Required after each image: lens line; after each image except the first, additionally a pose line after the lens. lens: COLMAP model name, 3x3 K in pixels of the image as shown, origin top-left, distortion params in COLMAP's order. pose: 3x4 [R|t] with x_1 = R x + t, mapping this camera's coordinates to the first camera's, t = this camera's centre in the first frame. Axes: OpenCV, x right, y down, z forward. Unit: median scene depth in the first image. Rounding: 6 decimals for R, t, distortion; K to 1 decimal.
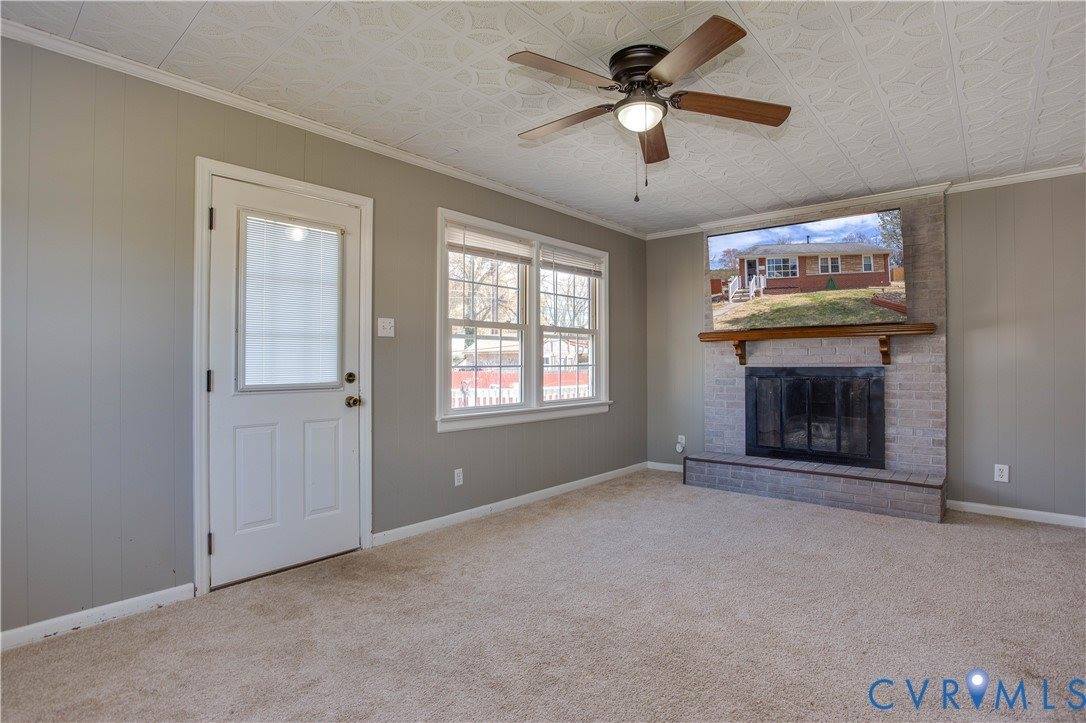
lens RADIAL K [[552.1, 0, 543.8], [0, 552.1, 356.7], [0, 0, 1]] dist [-0.018227, -0.000211]
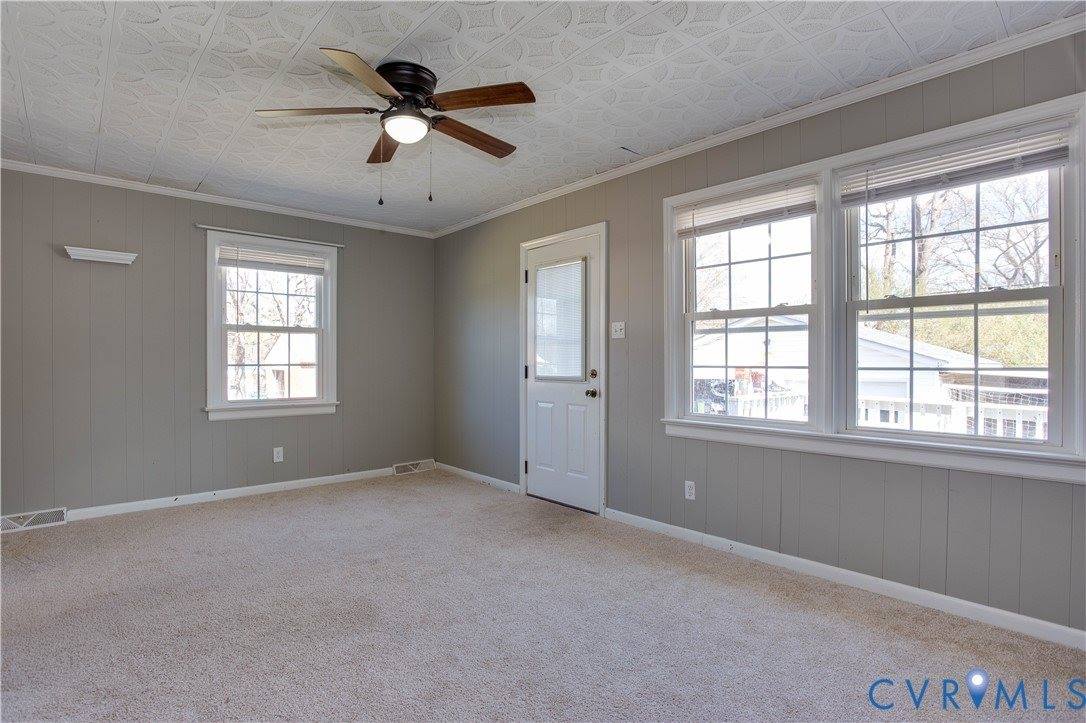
lens RADIAL K [[559.8, 0, 540.8], [0, 559.8, 362.9], [0, 0, 1]] dist [-0.000546, -0.000154]
pose [[-0.119989, 0.007983, -0.992743, 0.889291], [0.012596, 0.999899, 0.006518, 0.004051], [0.992695, -0.011723, -0.120078, 1.003165]]
